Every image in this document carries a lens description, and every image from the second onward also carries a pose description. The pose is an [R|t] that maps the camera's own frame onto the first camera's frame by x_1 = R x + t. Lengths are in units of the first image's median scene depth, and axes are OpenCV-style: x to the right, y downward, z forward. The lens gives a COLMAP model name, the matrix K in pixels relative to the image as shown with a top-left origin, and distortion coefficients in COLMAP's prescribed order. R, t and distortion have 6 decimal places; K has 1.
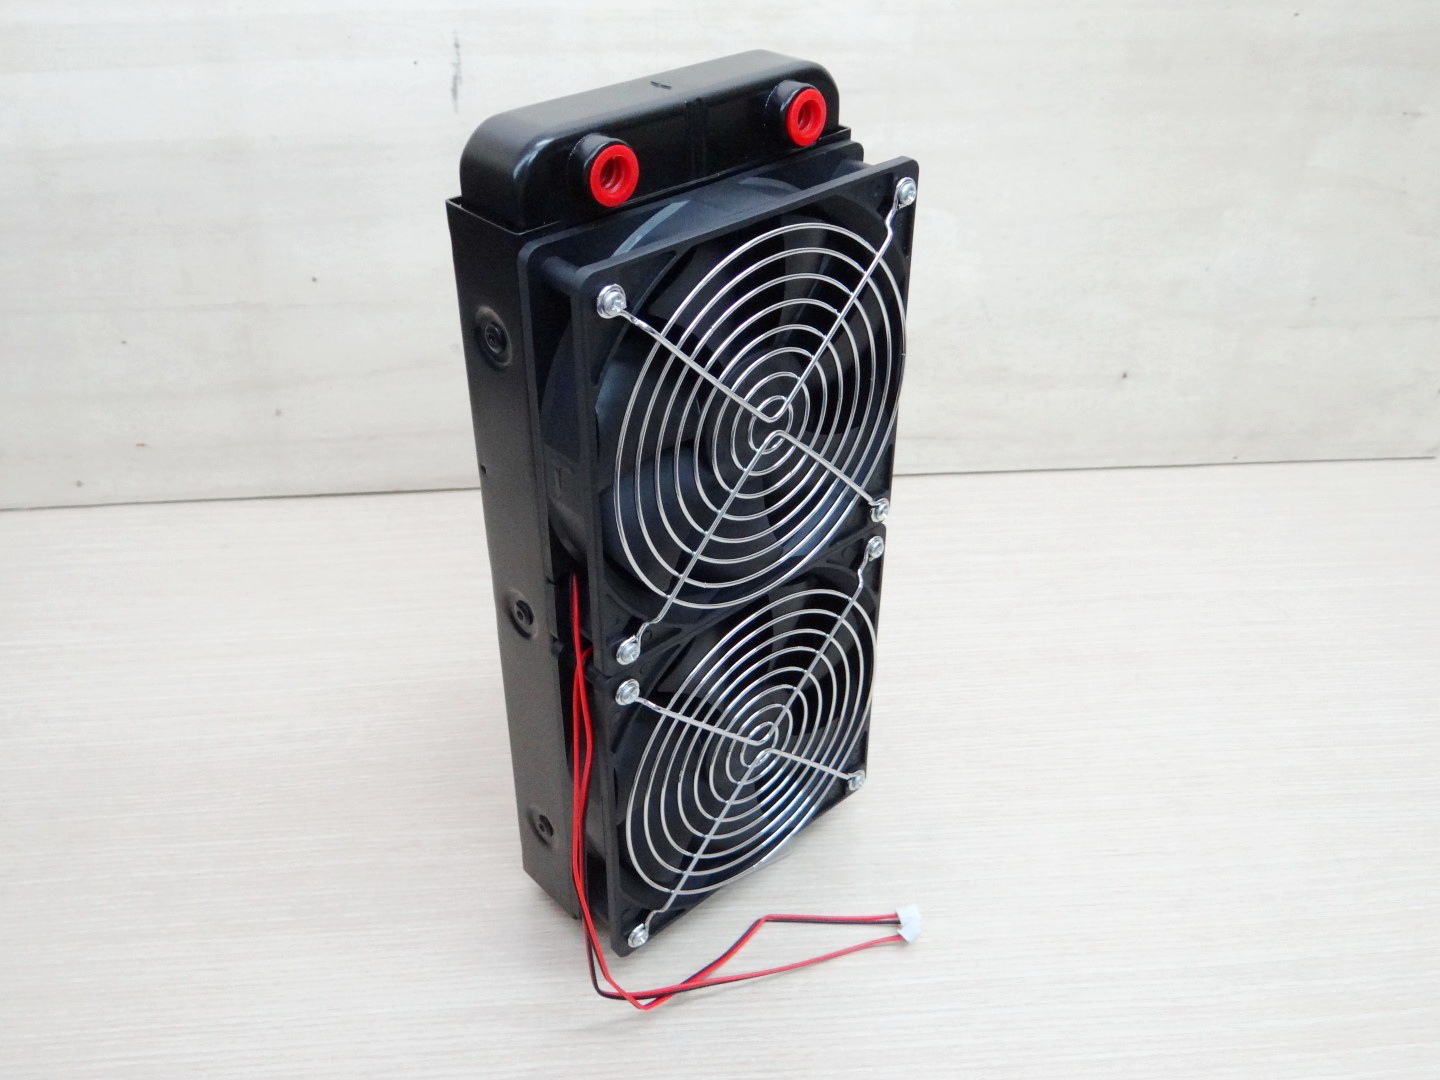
lens RADIAL K [[1325.9, 0, 706.3], [0, 1325.9, 542.4], [0, 0, 1]] dist [-0.002235, 0.000000]
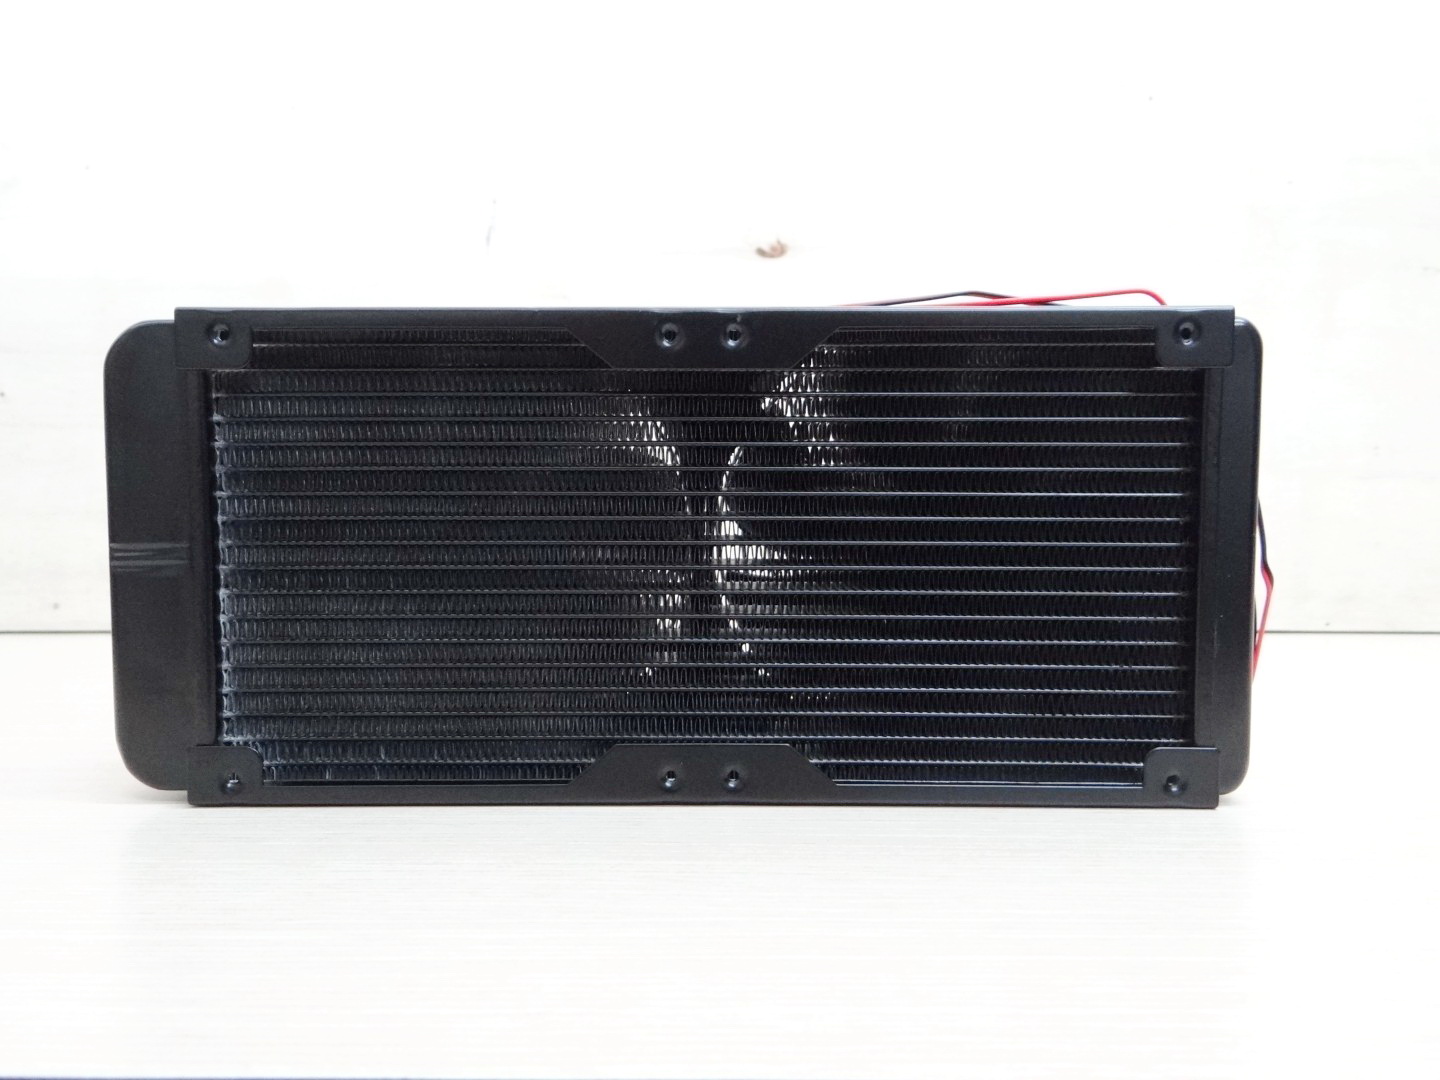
lens RADIAL K [[1325.9, 0, 718.2], [0, 1325.9, 561.4], [0, 0, 1]] dist [-0.002235, 0.000000]
pose [[0.995531, -0.006880, -0.094189, 0.118974], [-0.042713, 0.856706, -0.514033, 0.533249], [0.084229, 0.515759, 0.852583, 0.289890]]
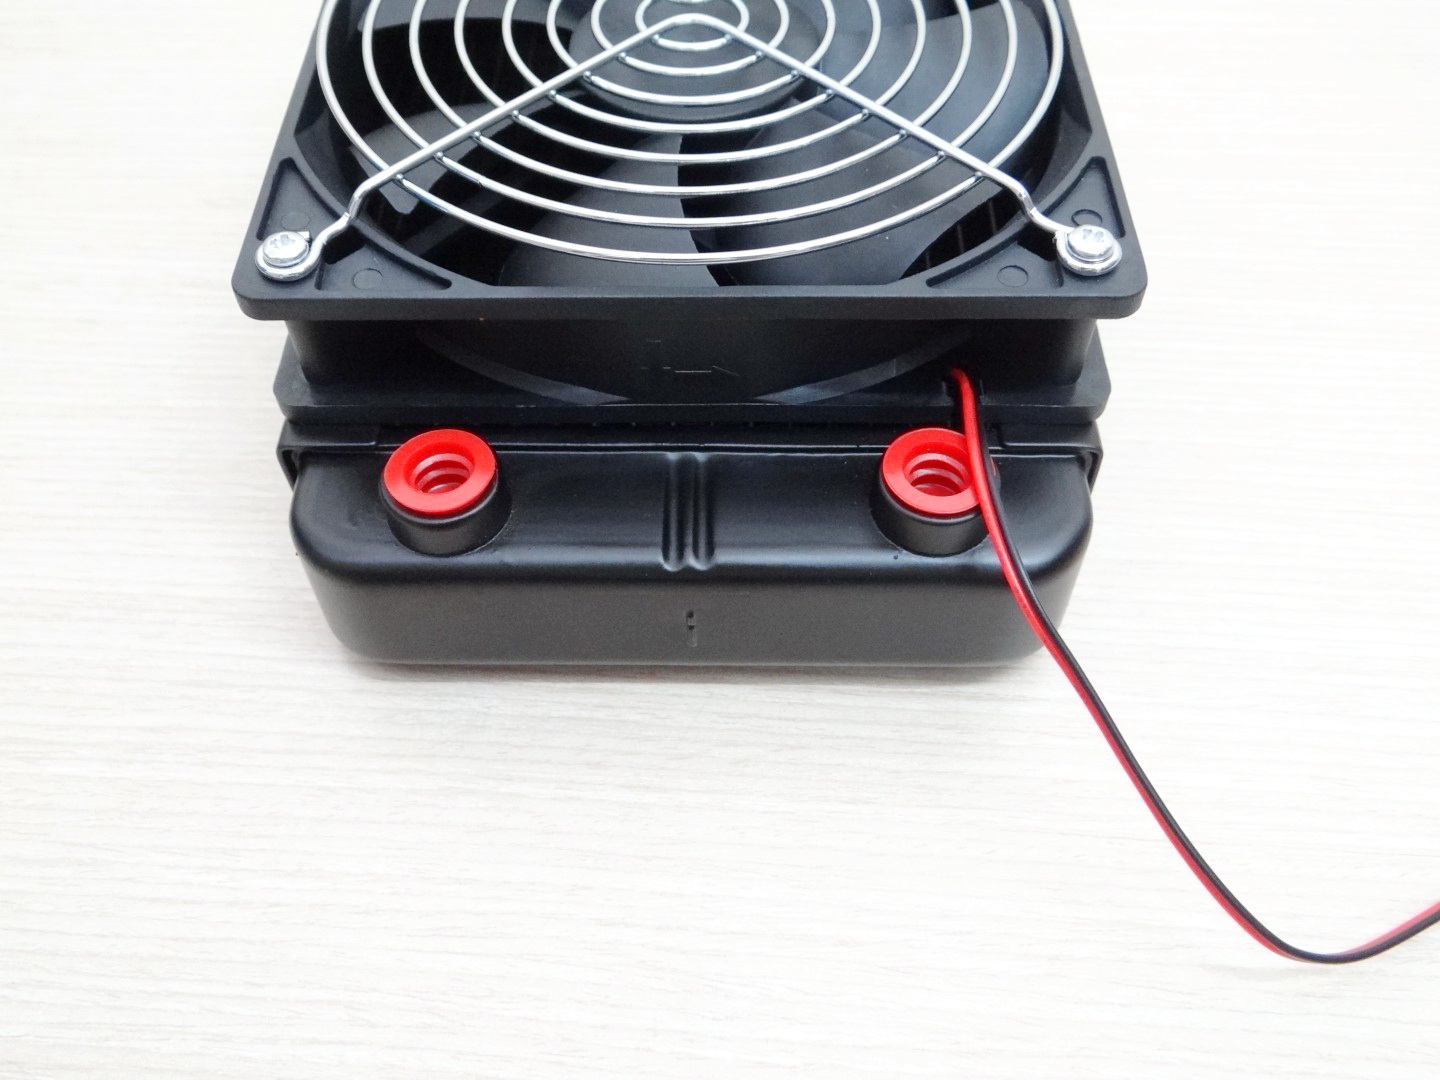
lens RADIAL K [[1325.9, 0, 718.3], [0, 1325.9, 544.8], [0, 0, 1]] dist [-0.002235, 0.000000]
pose [[0.990921, 0.097618, -0.092446, 0.090177], [-0.064834, 0.949338, 0.307498, 0.150427], [0.117780, -0.298712, 0.947047, 0.506688]]
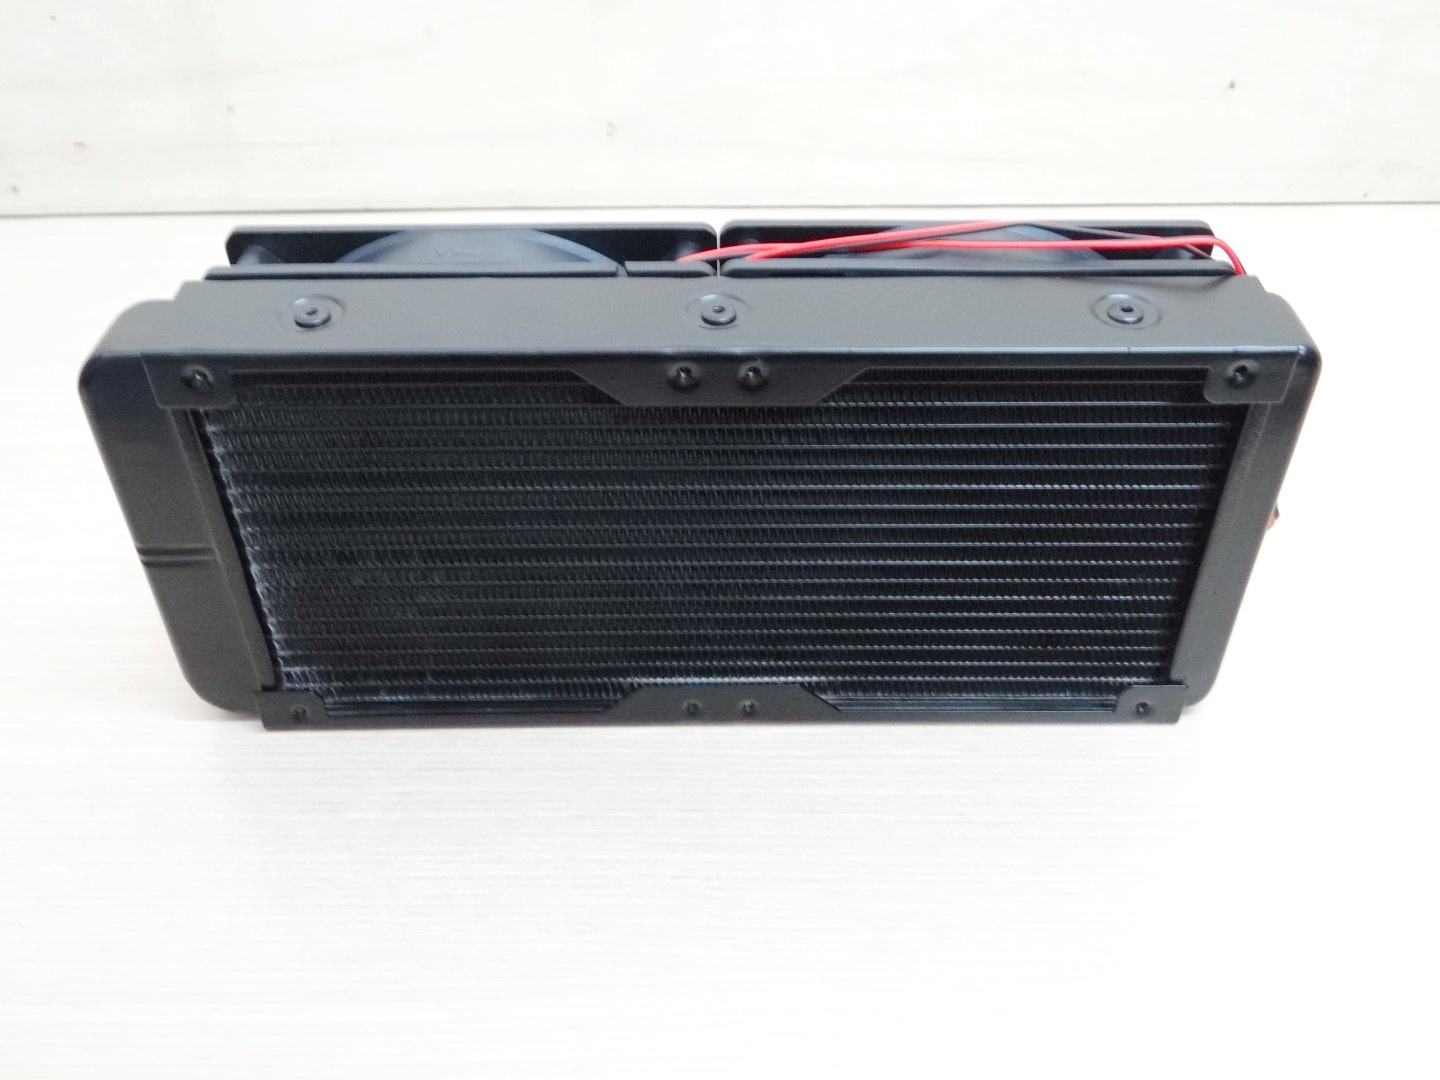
lens RADIAL K [[1325.9, 0, 712.6], [0, 1325.9, 550.5], [0, 0, 1]] dist [-0.002235, 0.000000]
pose [[0.995983, 0.037374, -0.081370, 0.100759], [-0.031036, 0.996485, 0.077816, 0.152874], [0.083992, -0.074978, 0.993642, 0.185714]]
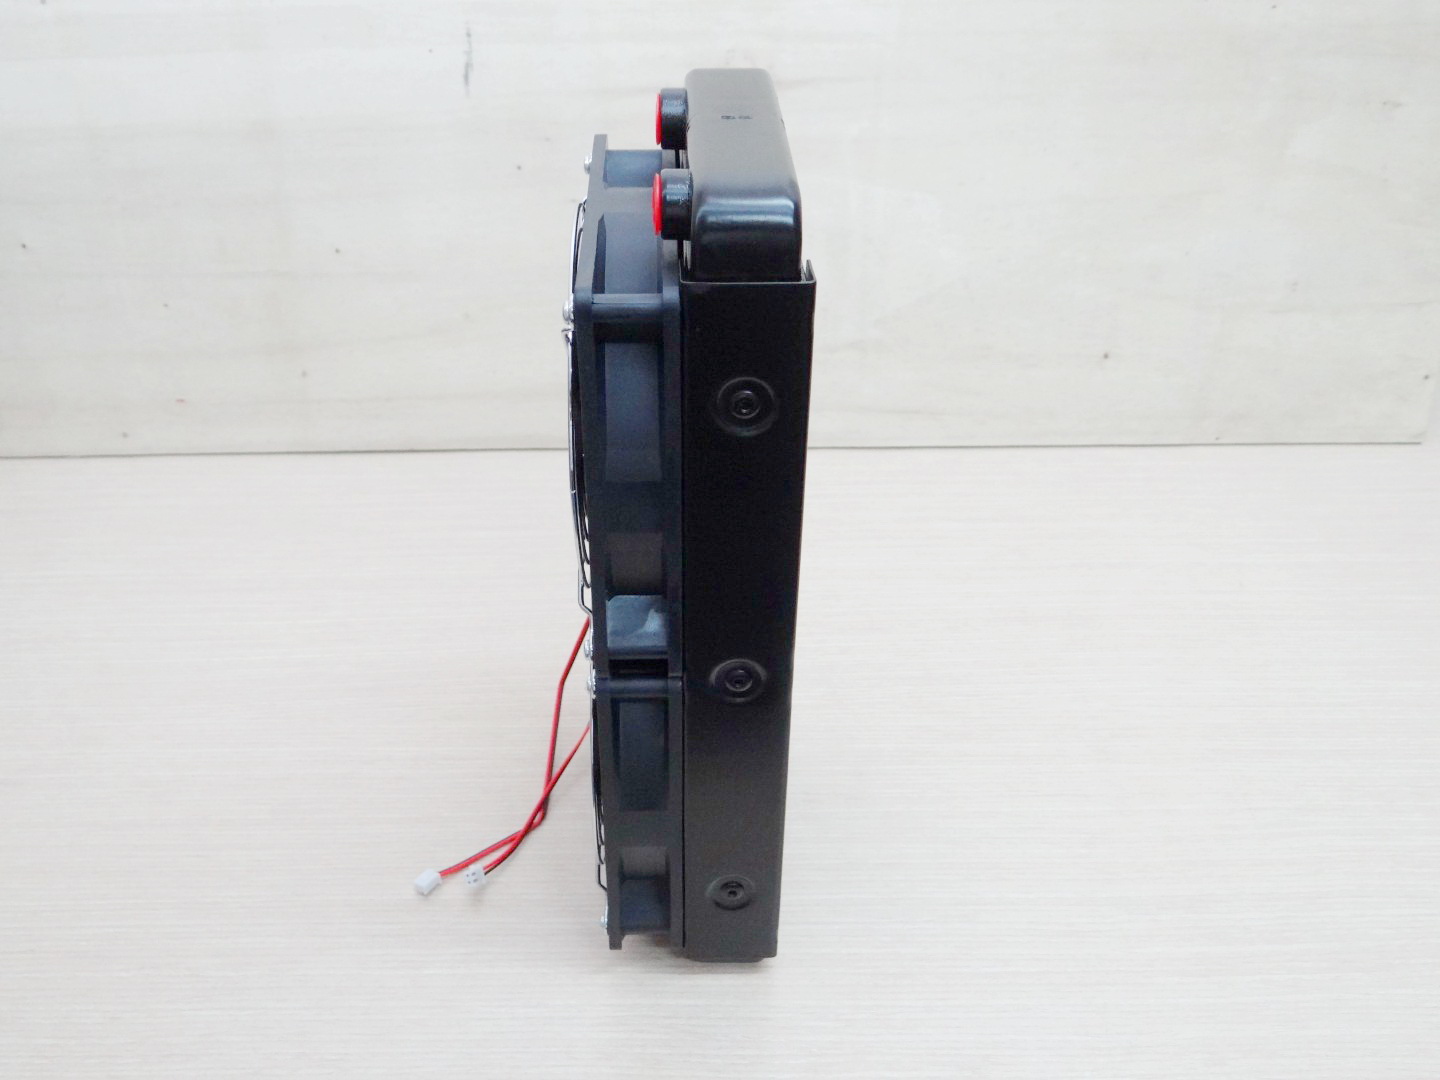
lens RADIAL K [[1325.9, 0, 710.5], [0, 1325.9, 538.8], [0, 0, 1]] dist [-0.002235, 0.000000]
pose [[0.997072, 0.028548, -0.070946, 0.119320], [-0.028982, 0.999567, -0.005097, 0.044176], [0.070770, 0.007138, 0.997467, -0.075894]]
